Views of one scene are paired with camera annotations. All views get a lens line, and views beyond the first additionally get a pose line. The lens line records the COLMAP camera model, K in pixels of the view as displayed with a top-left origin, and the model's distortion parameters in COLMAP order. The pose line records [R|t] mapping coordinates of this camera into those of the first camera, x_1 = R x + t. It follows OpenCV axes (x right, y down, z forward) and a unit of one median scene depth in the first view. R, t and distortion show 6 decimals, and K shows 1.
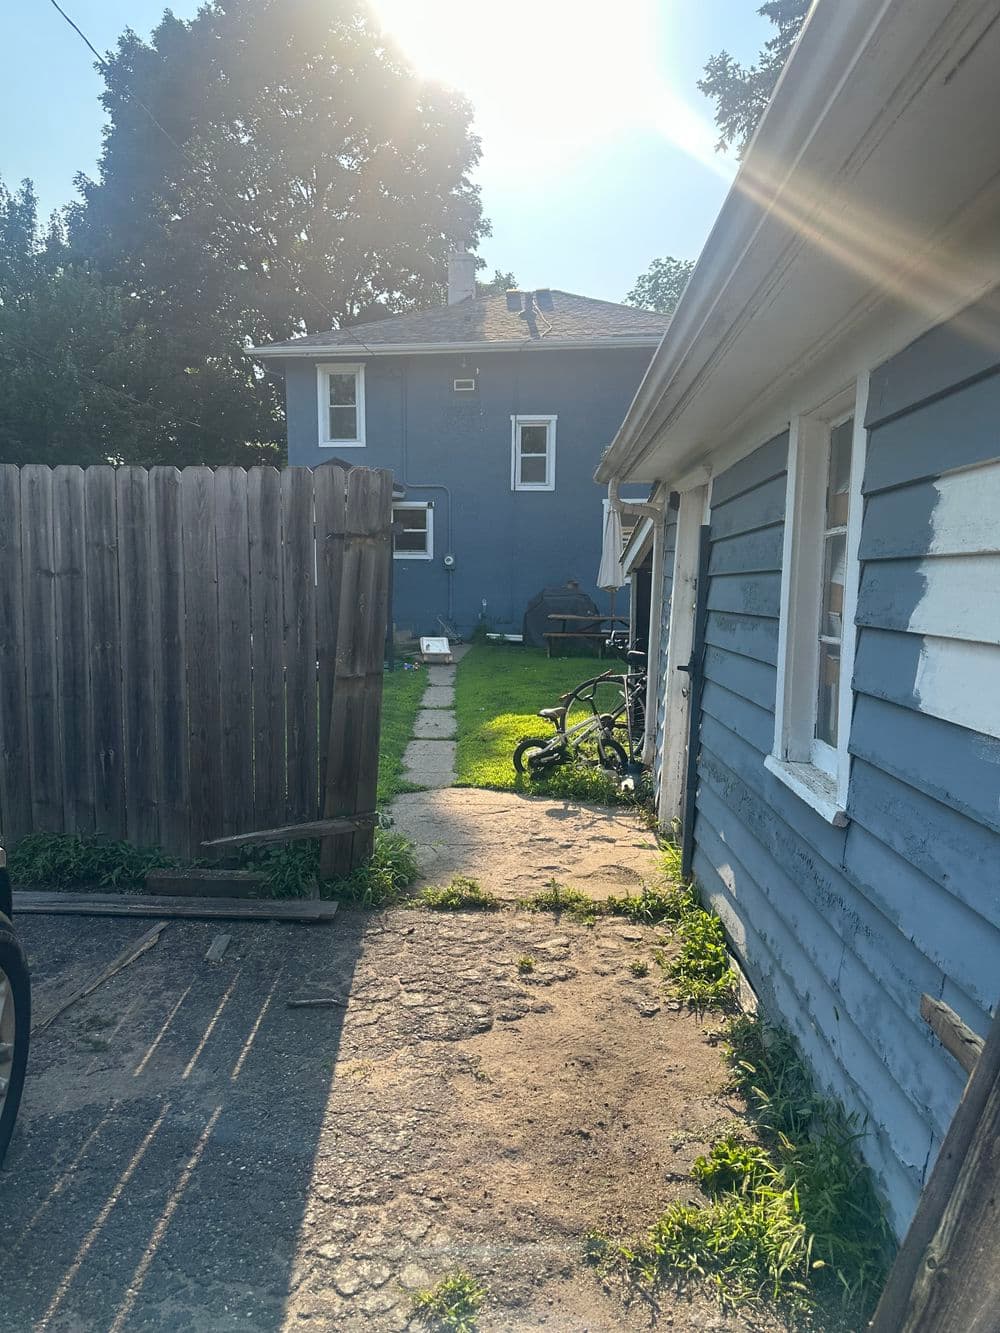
lens RADIAL K [[936.4, 0, 500.0], [0, 936.4, 666.5], [0, 0, 1]] dist [0.005224, -0.023063]
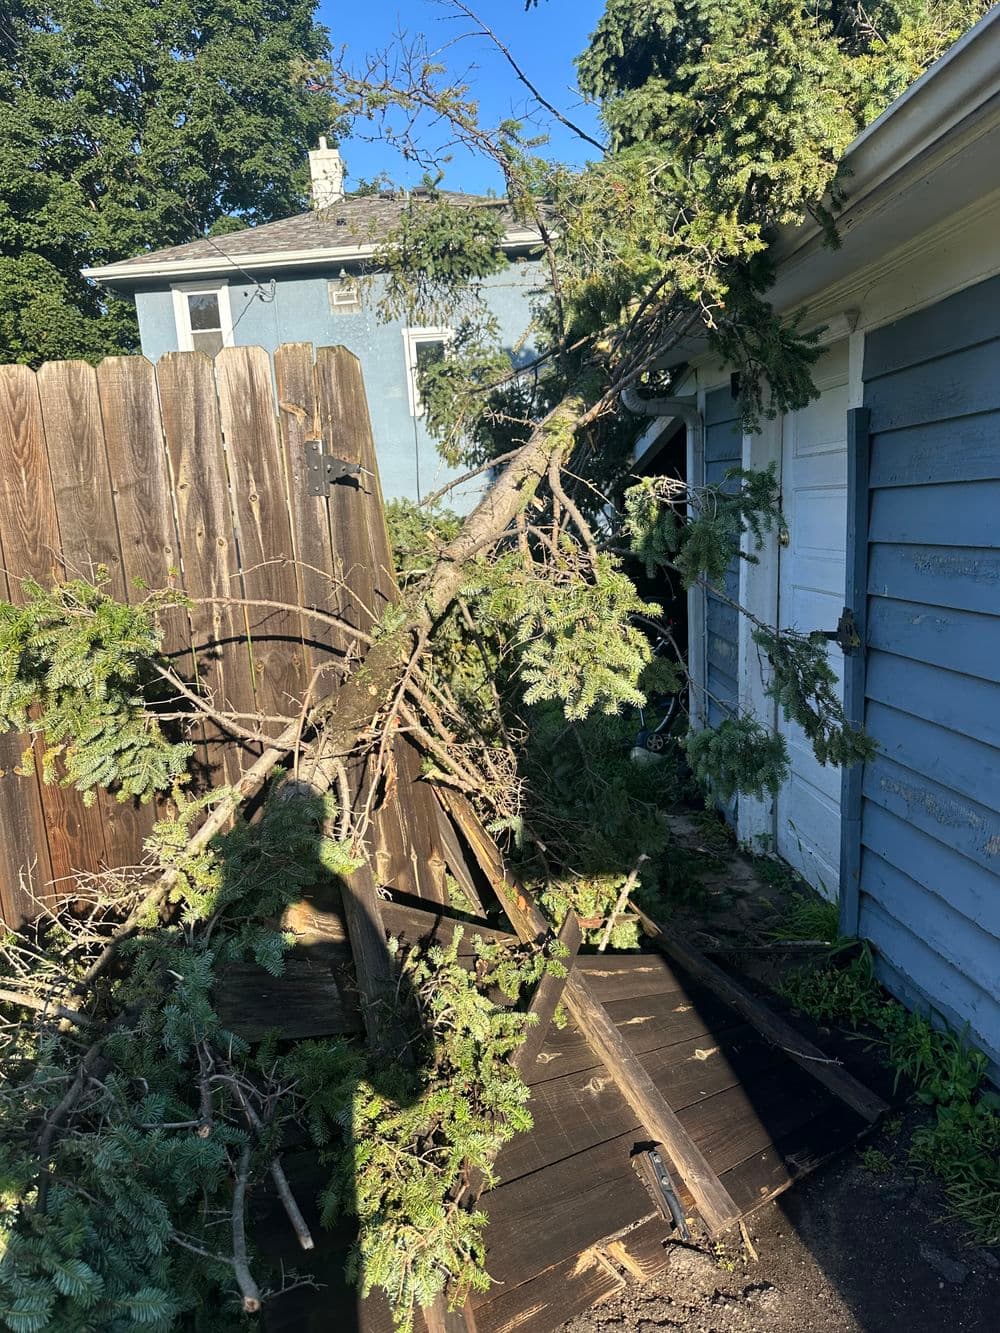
lens RADIAL K [[936.4, 0, 500.0], [0, 936.4, 666.5], [0, 0, 1]] dist [0.005224, -0.023063]
pose [[0.989897, -0.094537, 0.105675, -0.029426], [0.086426, 0.993131, 0.078874, -0.014022], [-0.112406, -0.068944, 0.991268, 0.112674]]
